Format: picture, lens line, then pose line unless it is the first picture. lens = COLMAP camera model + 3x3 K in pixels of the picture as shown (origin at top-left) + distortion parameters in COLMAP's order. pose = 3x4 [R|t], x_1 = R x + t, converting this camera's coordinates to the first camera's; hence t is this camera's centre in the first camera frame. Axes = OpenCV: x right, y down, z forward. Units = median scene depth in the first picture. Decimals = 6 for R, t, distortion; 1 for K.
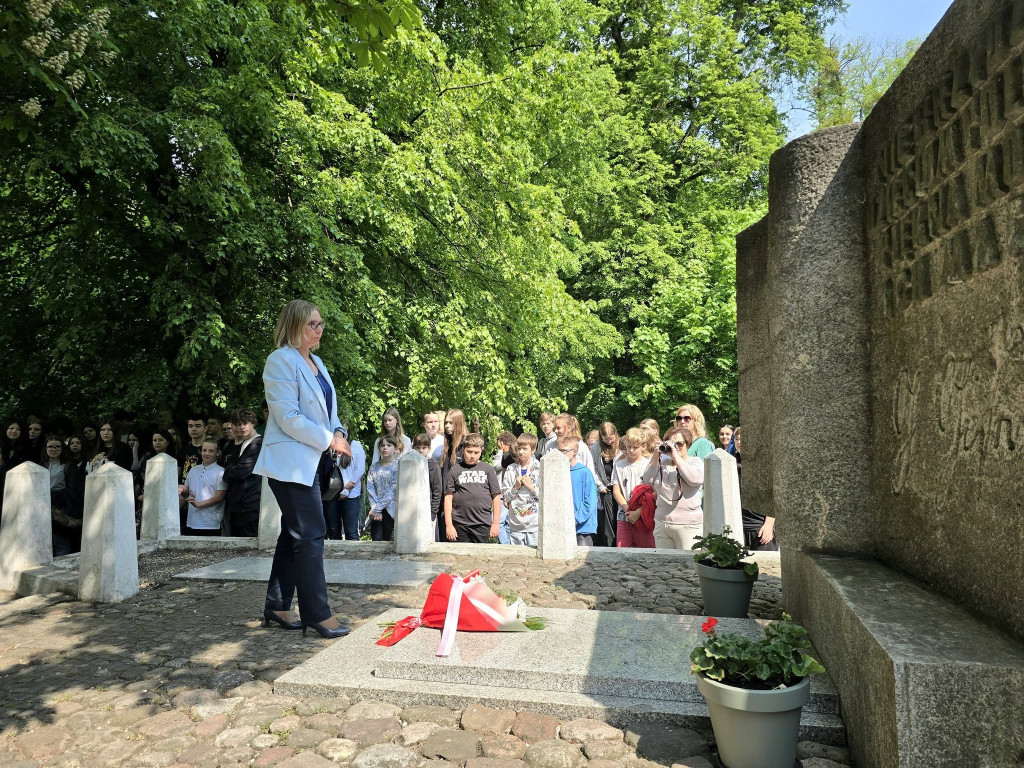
lens RADIAL K [[706.8, 0, 506.5], [0, 706.8, 397.2], [0, 0, 1]] dist [0.066884, -0.066252]
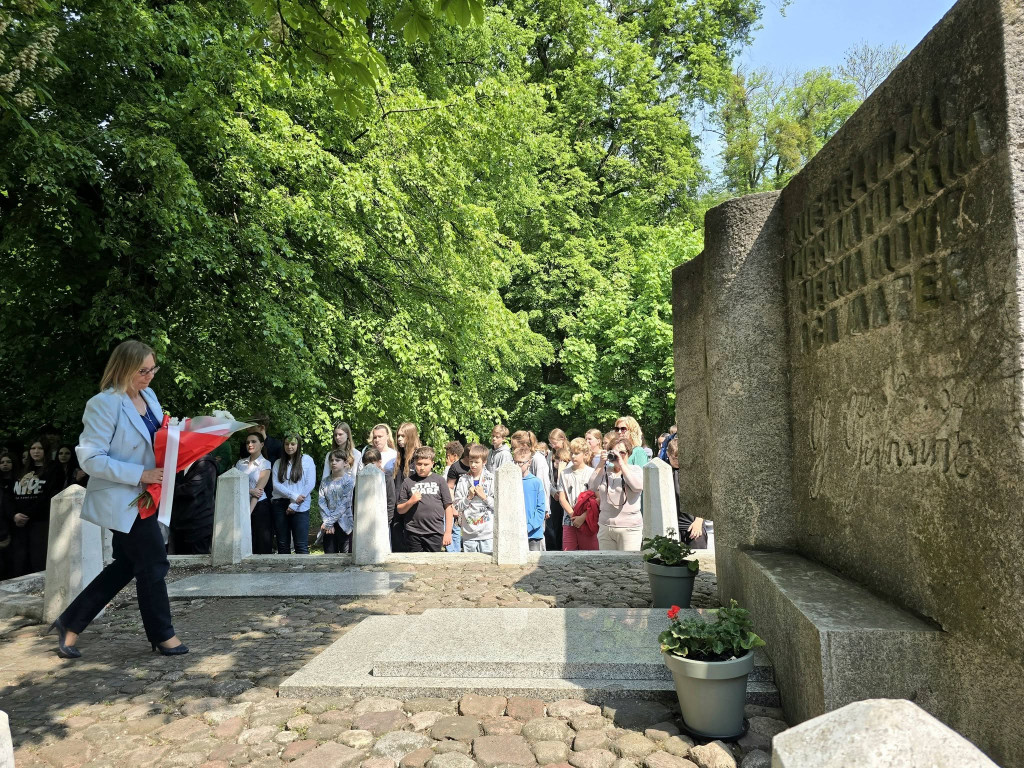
lens RADIAL K [[736.7, 0, 512.0], [0, 736.7, 384.0], [0, 0, 1]] dist [0.063918, -0.067165]
pose [[0.990913, -0.004544, 0.134428, -0.069442], [0.006919, 0.999828, -0.017205, -0.021935], [-0.134327, 0.017979, 0.990774, -0.098752]]
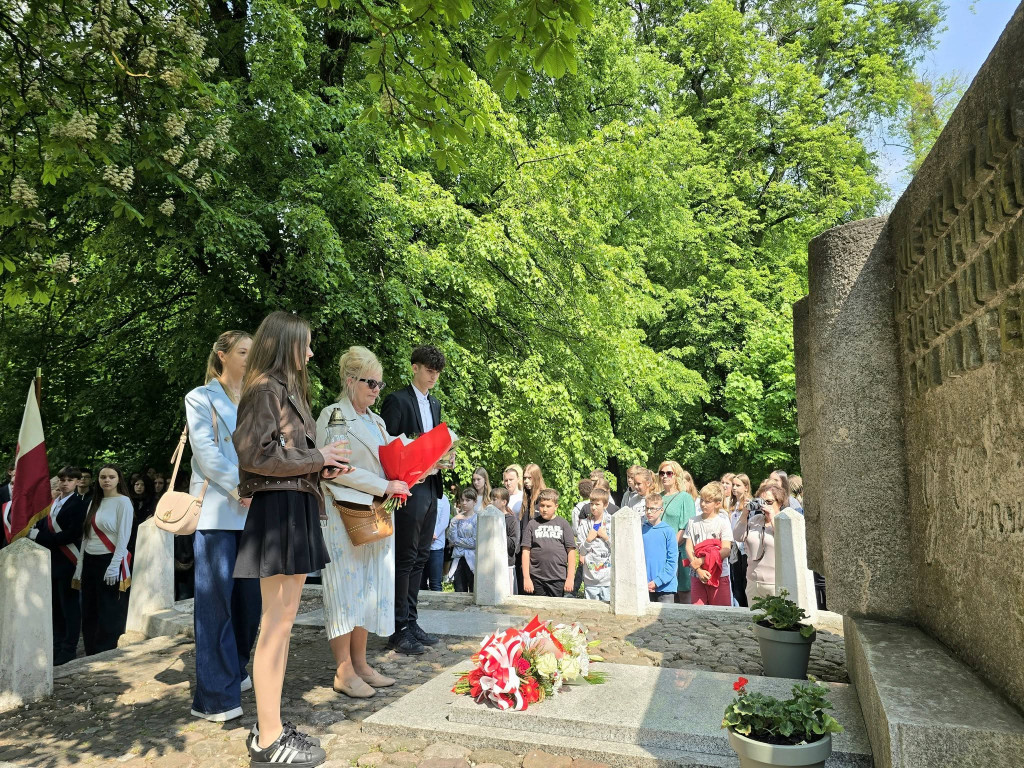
lens RADIAL K [[736.7, 0, 512.0], [0, 736.7, 384.0], [0, 0, 1]] dist [0.063918, -0.067165]
pose [[0.992205, -0.014348, -0.123785, 0.036452], [0.006116, 0.997759, -0.066625, -0.031567], [0.124464, 0.065348, 0.990070, -0.098160]]
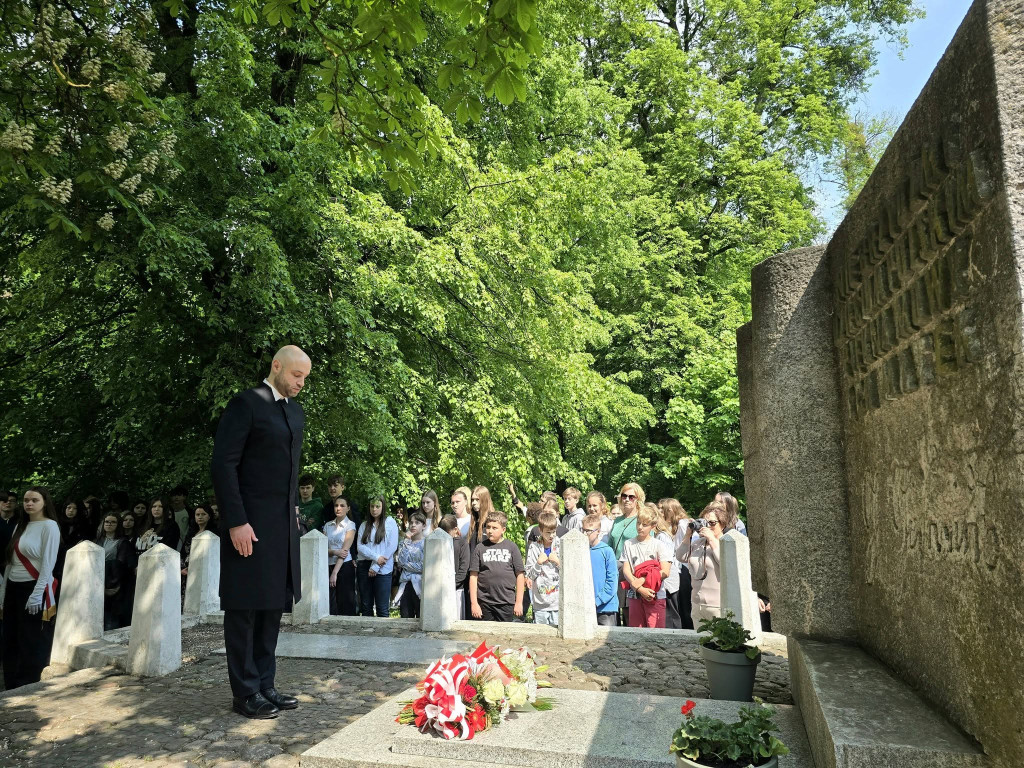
lens RADIAL K [[732.5, 0, 508.7], [0, 732.5, 381.4], [0, 0, 1]] dist [0.065433, -0.067633]
pose [[0.998192, -0.009469, -0.059356, 0.035636], [0.003341, 0.994727, -0.102501, -0.029034], [0.060013, 0.102117, 0.992960, -0.090806]]
